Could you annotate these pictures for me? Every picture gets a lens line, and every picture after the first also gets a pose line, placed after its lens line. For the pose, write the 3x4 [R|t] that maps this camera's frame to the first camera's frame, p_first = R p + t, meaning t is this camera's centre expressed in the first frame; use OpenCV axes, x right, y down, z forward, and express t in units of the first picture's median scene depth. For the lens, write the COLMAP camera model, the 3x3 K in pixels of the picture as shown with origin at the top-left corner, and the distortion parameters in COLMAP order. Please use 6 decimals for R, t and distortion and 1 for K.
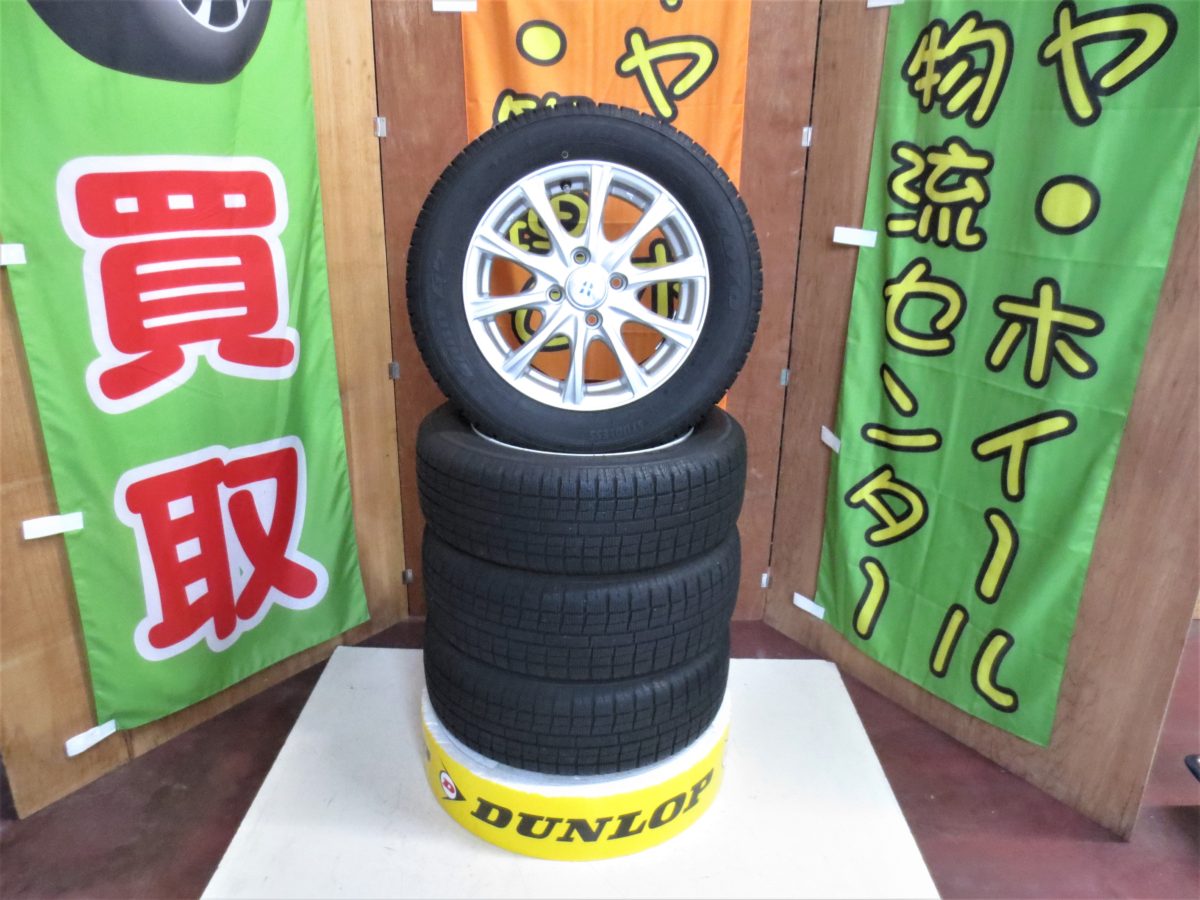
lens RADIAL K [[856.3, 0, 600.0], [0, 856.3, 450.0], [0, 0, 1]] dist [-0.022094, 0.010373]
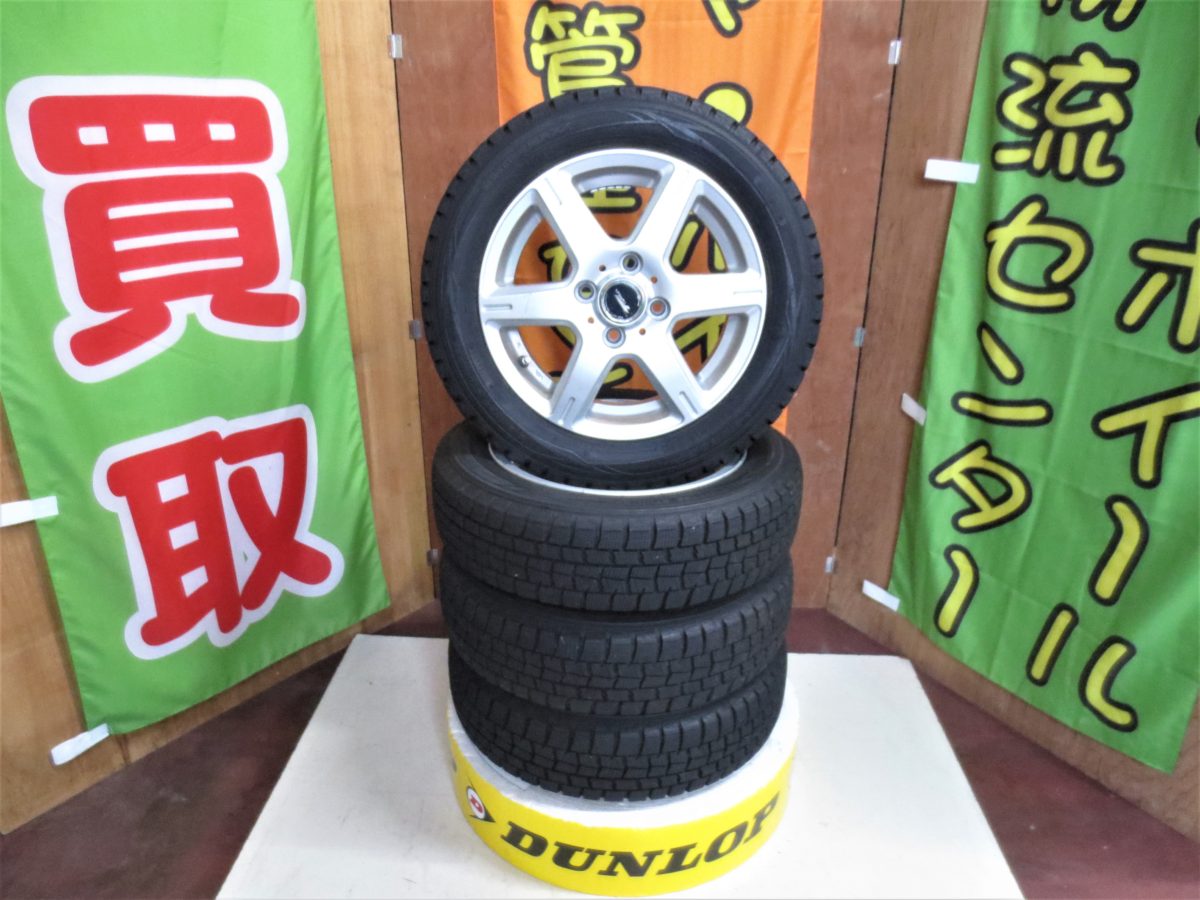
lens RADIAL K [[856.3, 0, 600.0], [0, 856.3, 450.0], [0, 0, 1]] dist [-0.022094, 0.010373]
pose [[0.999189, 0.004926, -0.039976, -0.015263], [-0.002752, 0.998522, 0.054274, -0.019656], [0.040184, -0.054120, 0.997726, 0.135726]]
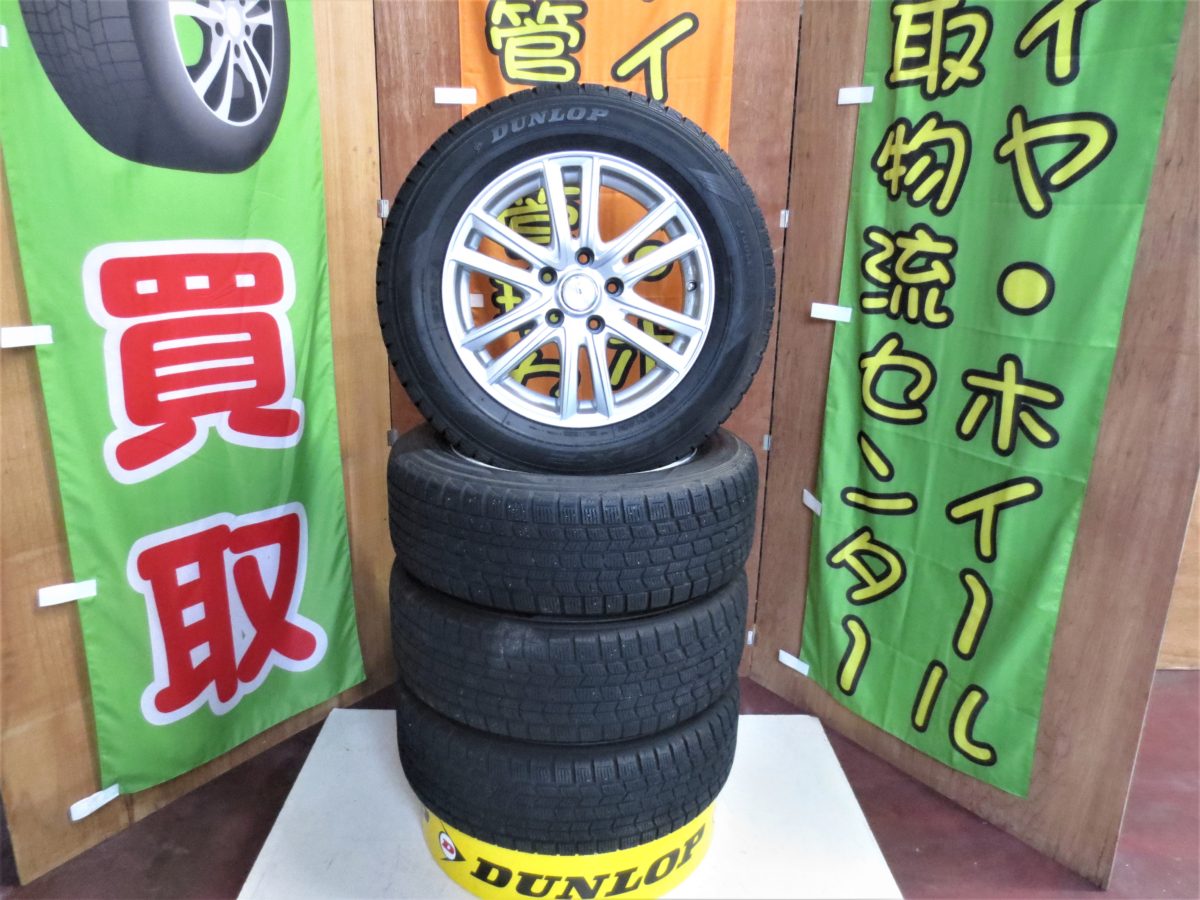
lens RADIAL K [[856.3, 0, 600.0], [0, 856.3, 450.0], [0, 0, 1]] dist [-0.022094, 0.010373]
pose [[0.999679, -0.003522, 0.025088, -0.018093], [0.005047, 0.998126, -0.060981, -0.015450], [-0.024827, 0.061088, 0.997824, -0.048803]]
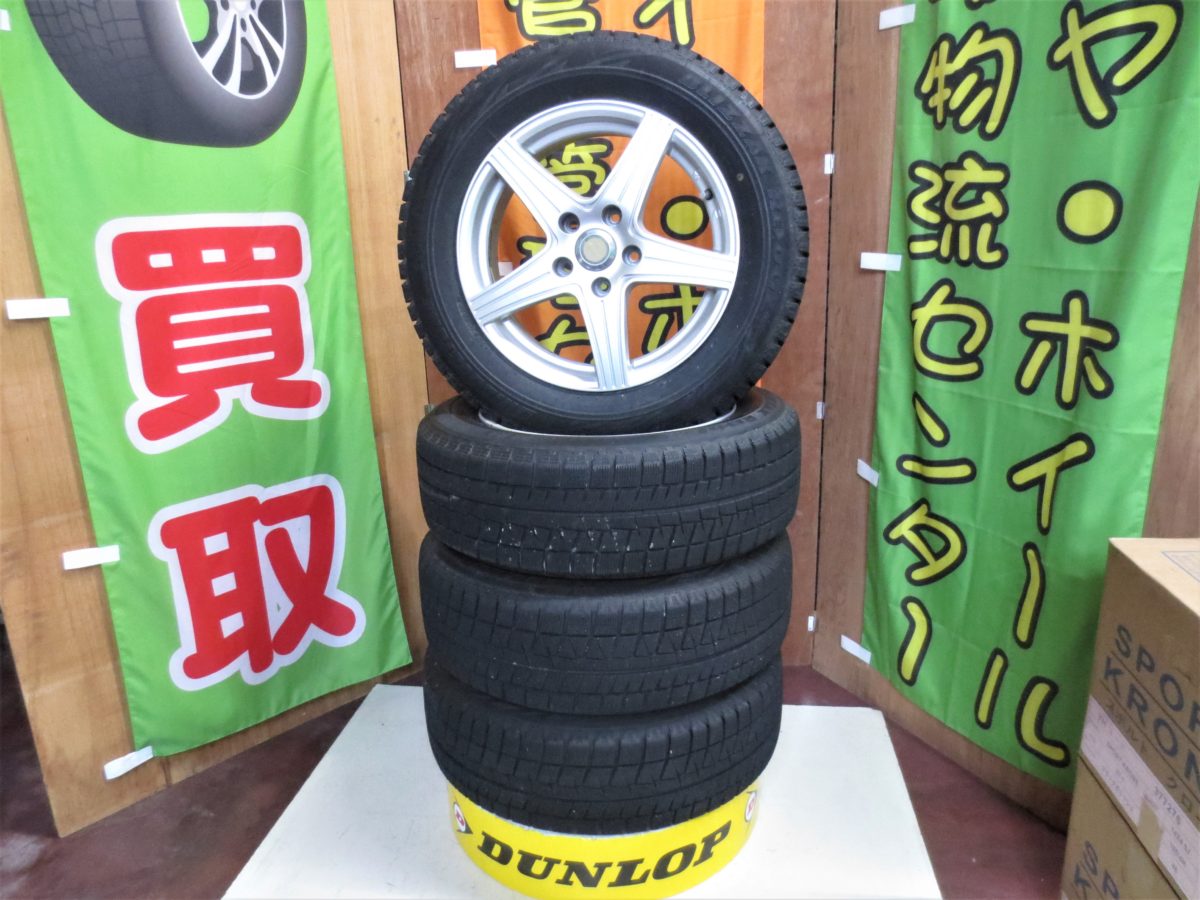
lens RADIAL K [[856.3, 0, 600.0], [0, 856.3, 450.0], [0, 0, 1]] dist [-0.022094, 0.010373]
pose [[0.990372, -0.016358, -0.137460, 0.120754], [0.007743, 0.997985, -0.062974, 0.022050], [0.138213, 0.061303, 0.988503, 0.016189]]
